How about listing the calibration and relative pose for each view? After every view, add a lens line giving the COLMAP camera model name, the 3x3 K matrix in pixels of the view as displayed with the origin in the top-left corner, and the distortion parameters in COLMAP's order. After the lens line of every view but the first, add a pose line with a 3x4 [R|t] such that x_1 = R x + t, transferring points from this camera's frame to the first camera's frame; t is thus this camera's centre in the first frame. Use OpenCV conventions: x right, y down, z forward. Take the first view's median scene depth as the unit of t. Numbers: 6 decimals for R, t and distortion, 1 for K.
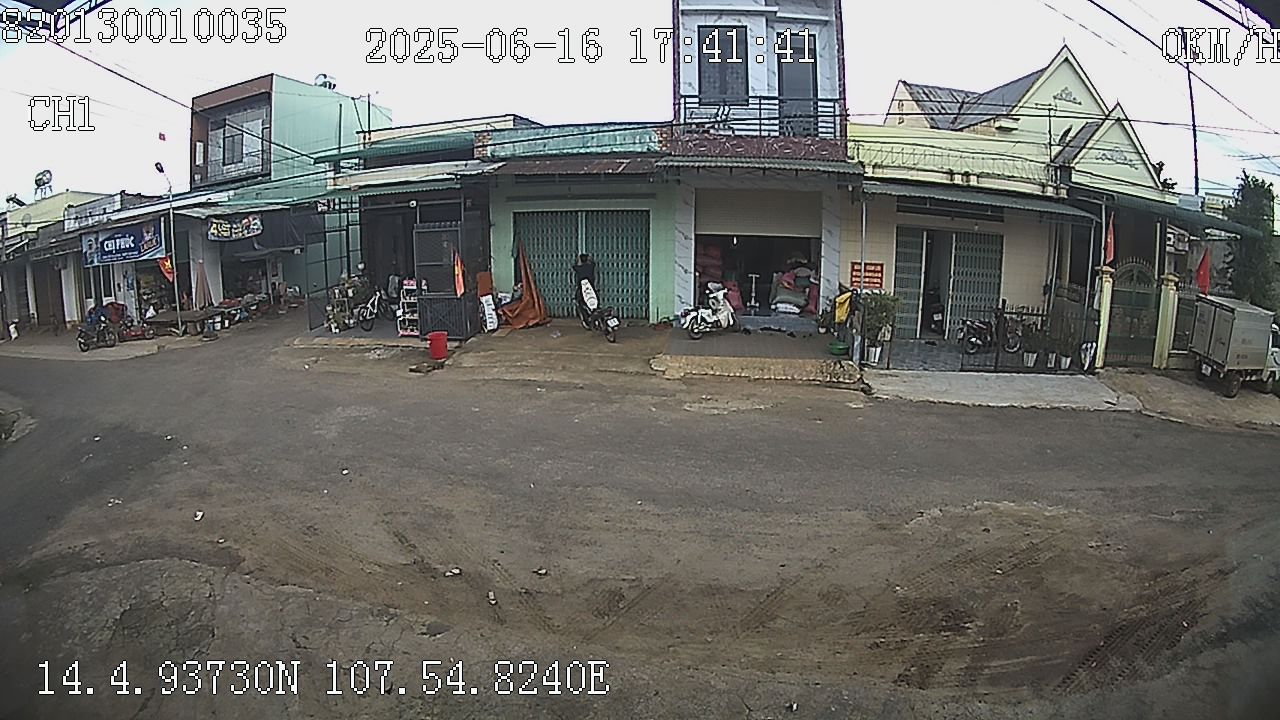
lens RADIAL K [[657.4, 0, 639.2], [0, 657.4, 369.1], [0, 0, 1]] dist [-0.330402, 0.102577]
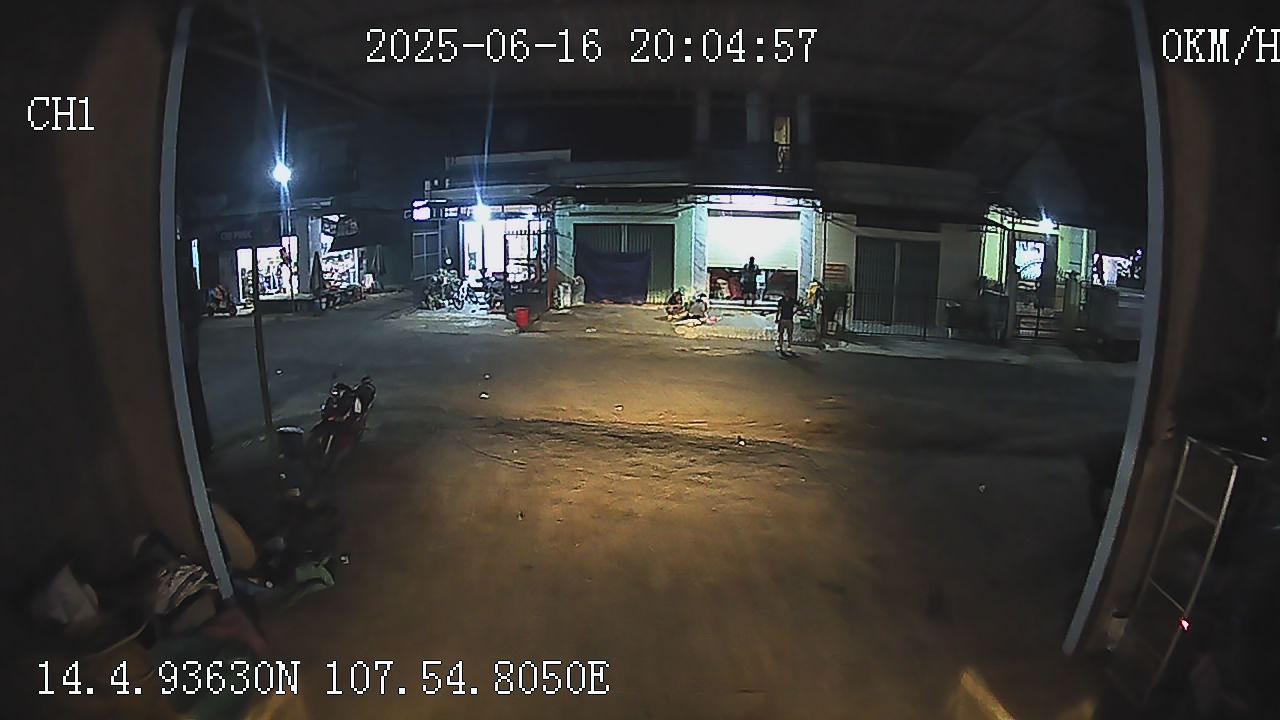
lens RADIAL K [[657.4, 0, 639.2], [0, 657.4, 369.1], [0, 0, 1]] dist [-0.330402, 0.102577]
pose [[0.999421, 0.017062, -0.029428, -0.013764], [-0.017621, 0.999667, -0.018849, 0.094386], [0.029097, 0.019356, 0.999389, -0.394382]]
